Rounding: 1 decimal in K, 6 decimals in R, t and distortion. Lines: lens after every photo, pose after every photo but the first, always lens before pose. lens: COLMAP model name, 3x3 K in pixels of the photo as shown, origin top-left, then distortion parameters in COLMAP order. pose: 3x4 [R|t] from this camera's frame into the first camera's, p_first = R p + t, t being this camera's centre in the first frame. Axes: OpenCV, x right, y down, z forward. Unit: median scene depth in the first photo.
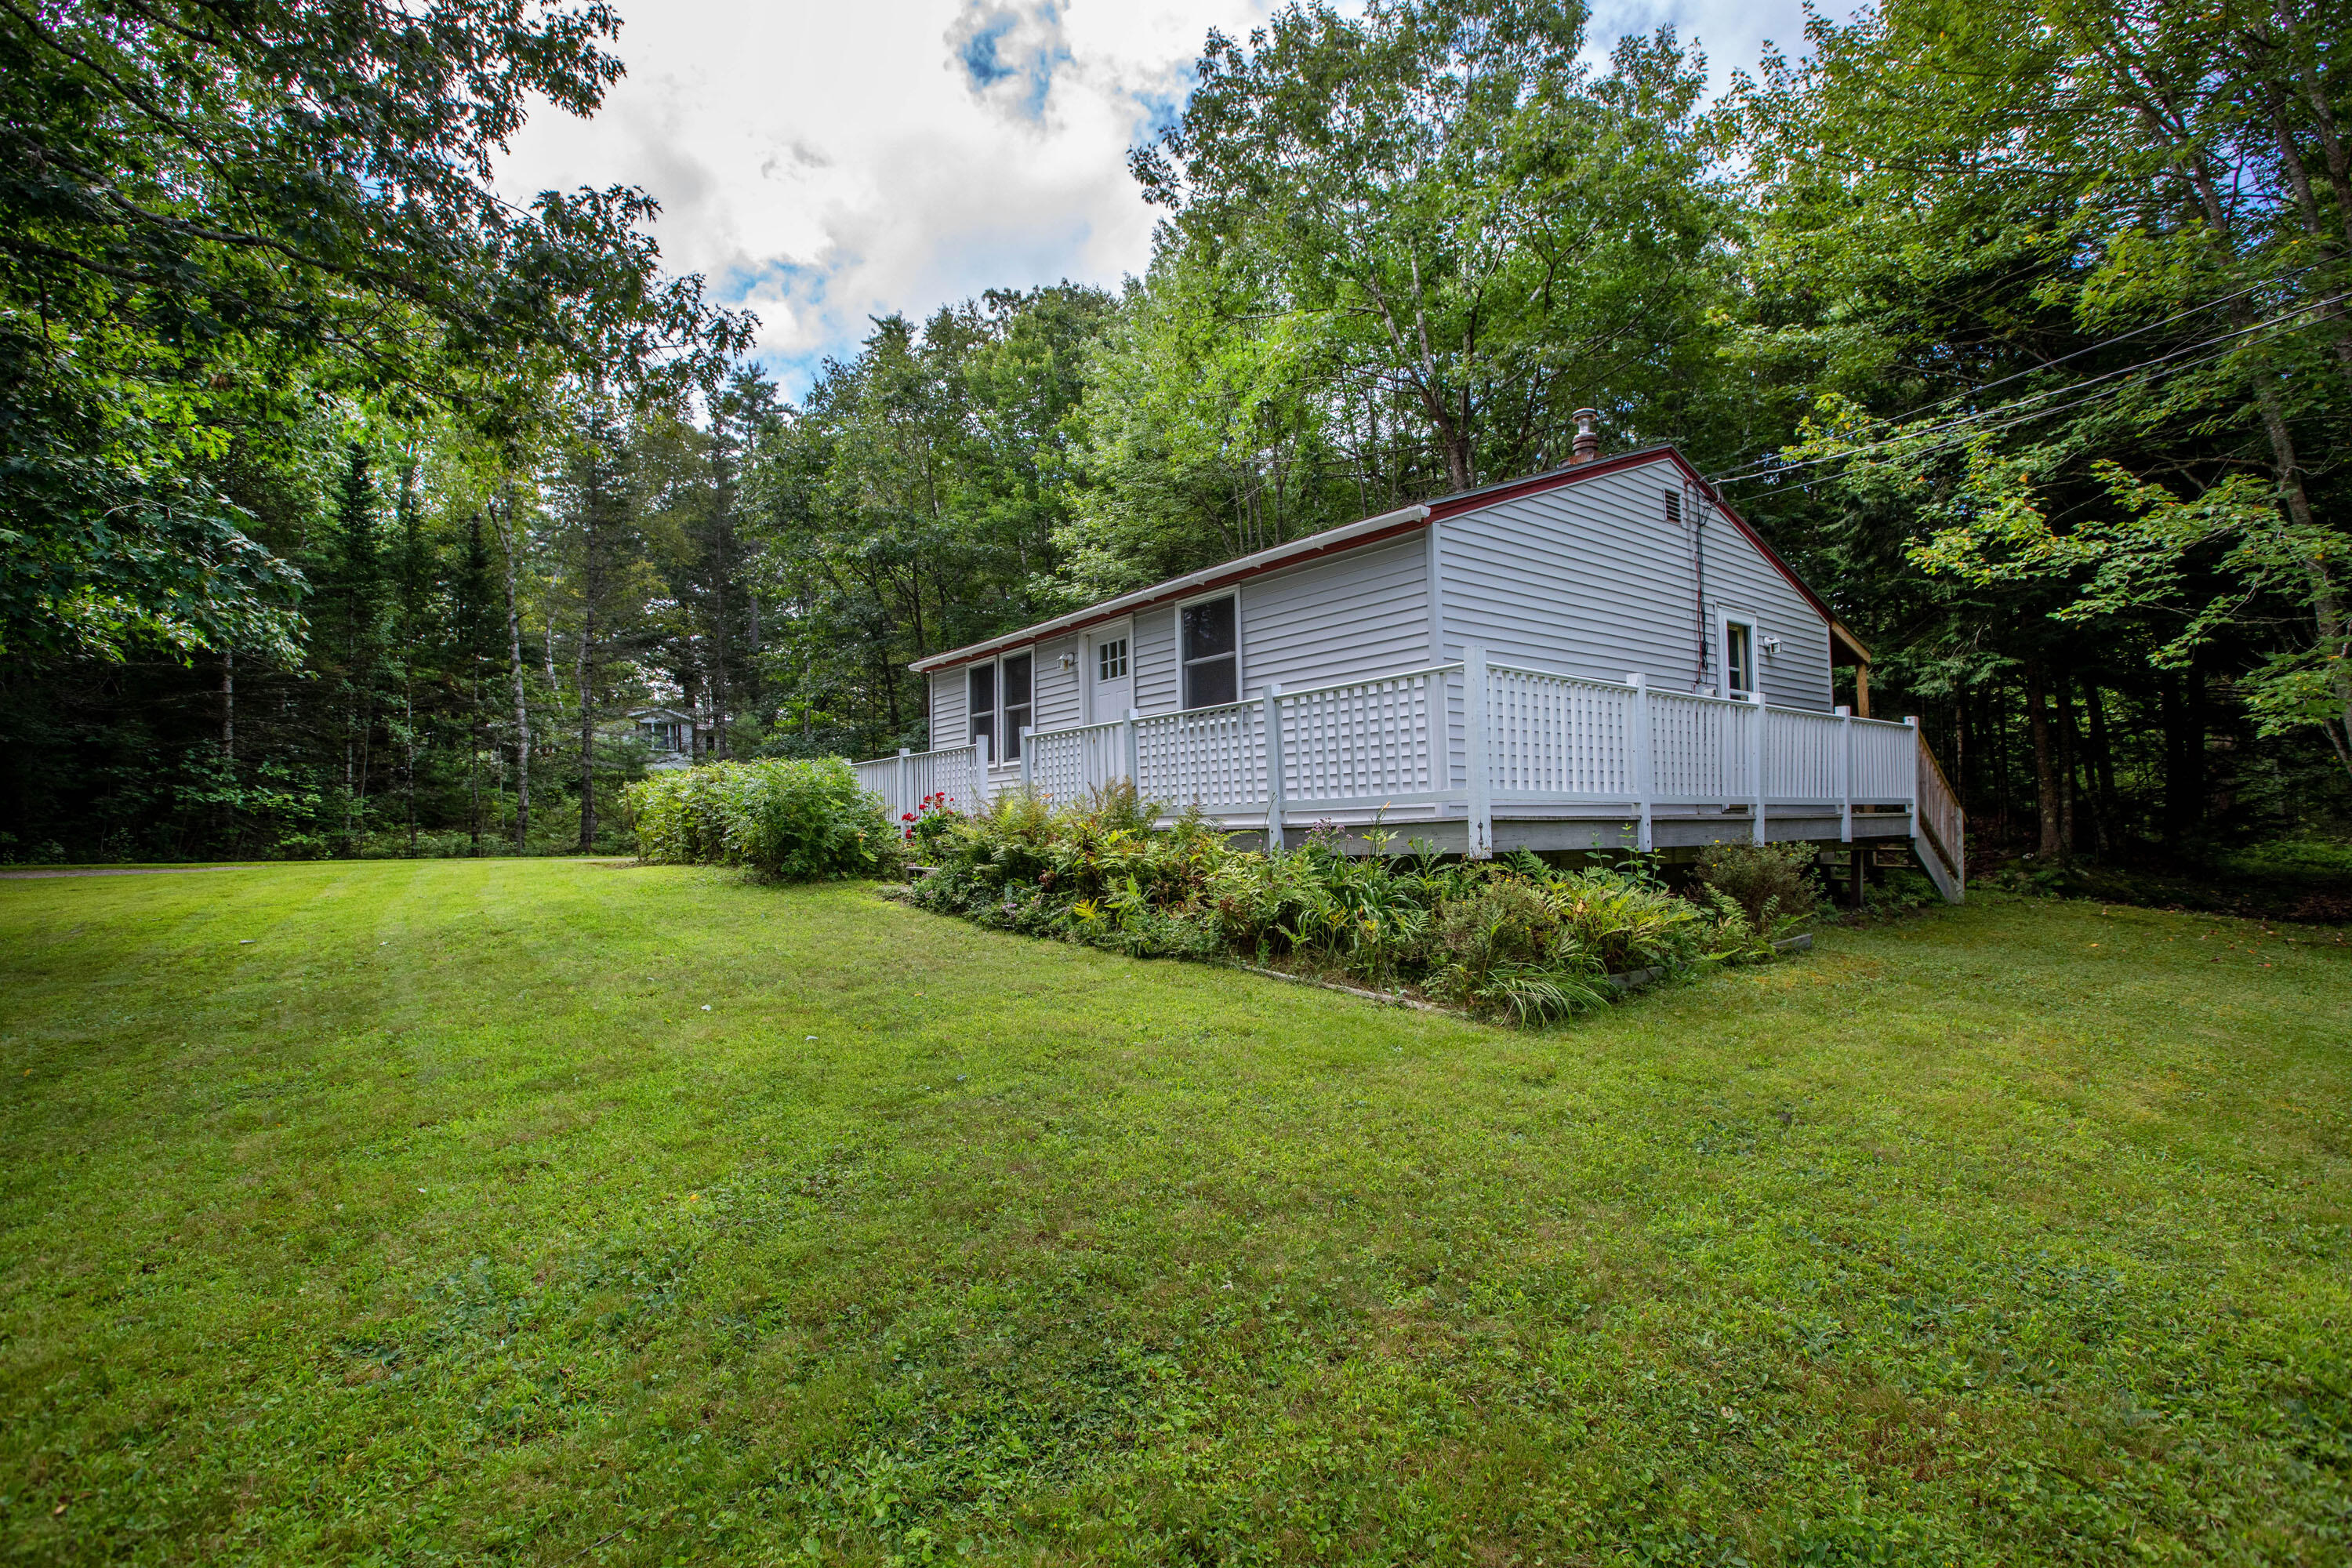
lens RADIAL K [[1096.6, 0, 1183.7], [0, 1096.6, 785.6], [0, 0, 1]] dist [-0.053592, 0.025215]
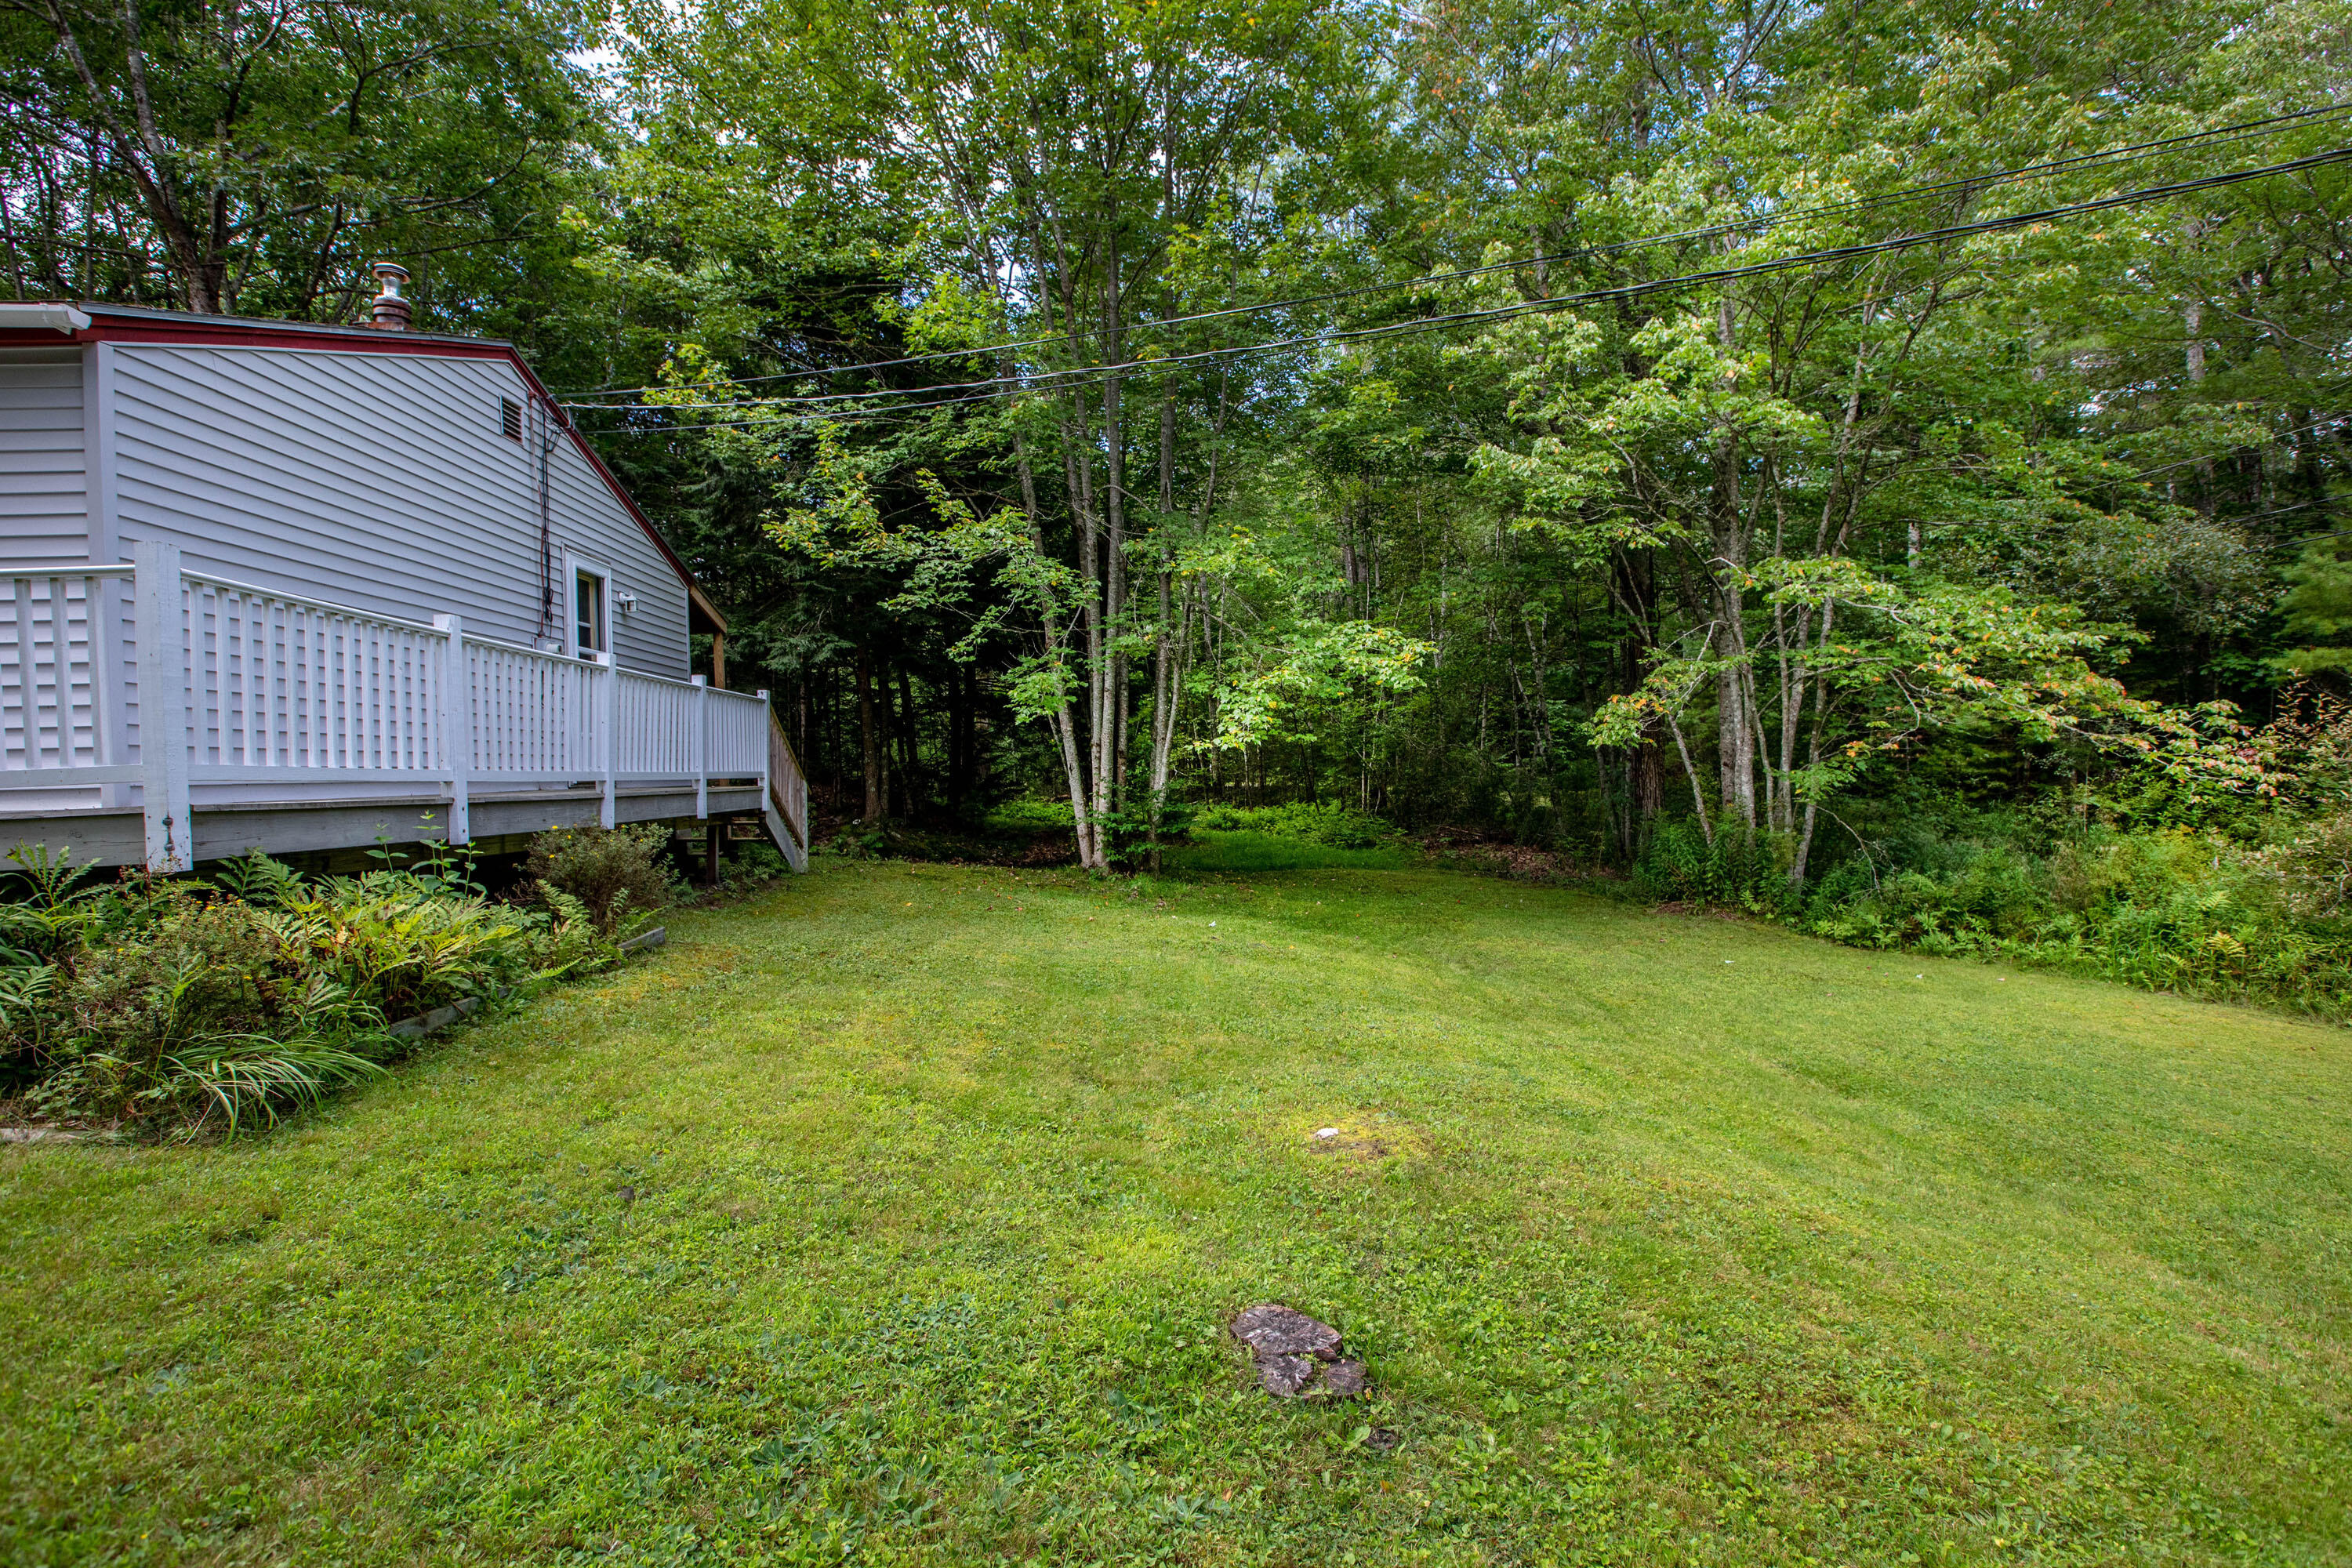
lens RADIAL K [[1096.6, 0, 1183.7], [0, 1096.6, 785.6], [0, 0, 1]] dist [-0.053592, 0.025215]
pose [[0.568475, -0.010539, 0.822633, 0.069769], [-0.018365, 0.999506, 0.025496, -0.008914], [-0.822495, -0.029601, 0.568001, 0.108839]]
